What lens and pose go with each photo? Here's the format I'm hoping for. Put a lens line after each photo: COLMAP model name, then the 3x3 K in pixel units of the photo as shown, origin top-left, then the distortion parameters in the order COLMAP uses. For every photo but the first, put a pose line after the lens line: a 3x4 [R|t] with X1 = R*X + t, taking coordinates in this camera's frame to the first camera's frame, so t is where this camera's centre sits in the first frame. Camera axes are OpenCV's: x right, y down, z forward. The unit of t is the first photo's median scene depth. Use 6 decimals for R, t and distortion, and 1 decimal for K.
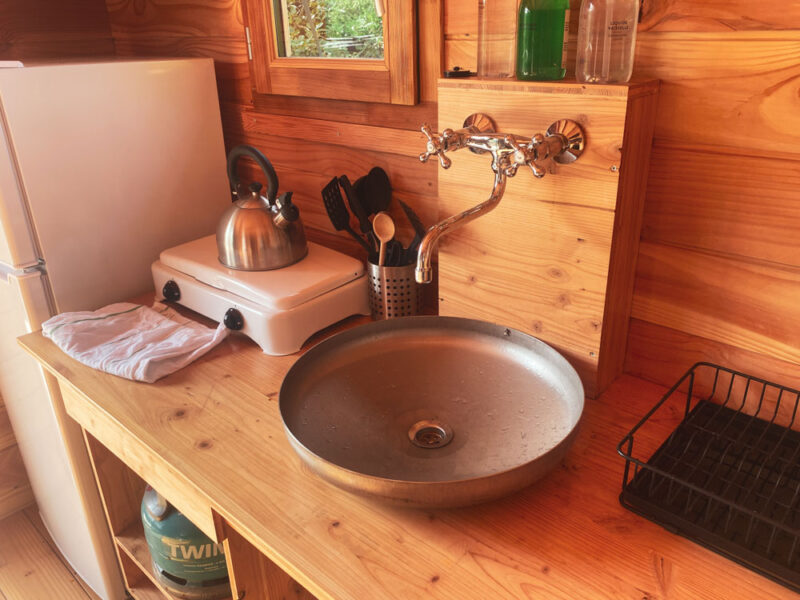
lens RADIAL K [[615.0, 0, 400.0], [0, 615.0, 300.0], [0, 0, 1]] dist [-0.022716, 0.000680]
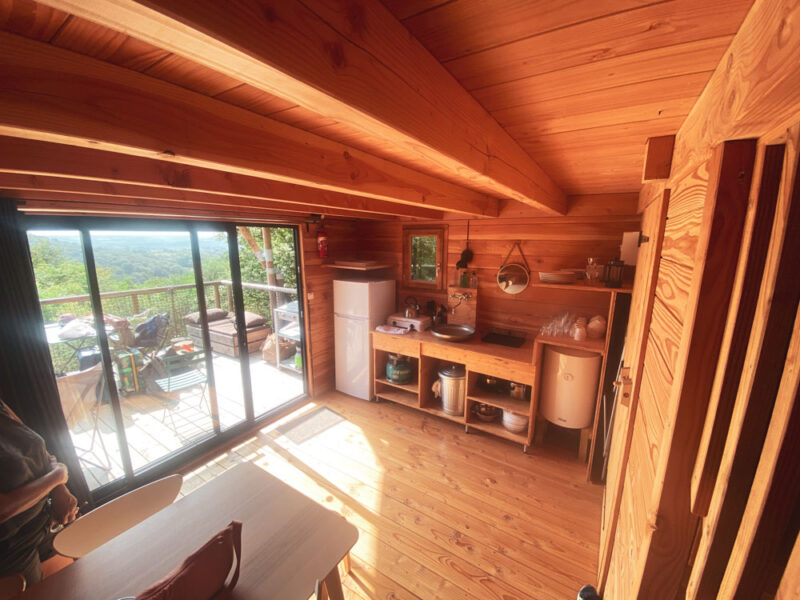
lens RADIAL K [[318.7, 0, 400.0], [0, 318.7, 300.0], [0, 0, 1]] dist [-0.000295, -0.000027]
pose [[0.986576, -0.007223, 0.163142, -0.855713], [0.043982, 0.973859, -0.222857, 0.443944], [-0.157267, 0.227040, 0.961103, -1.855895]]
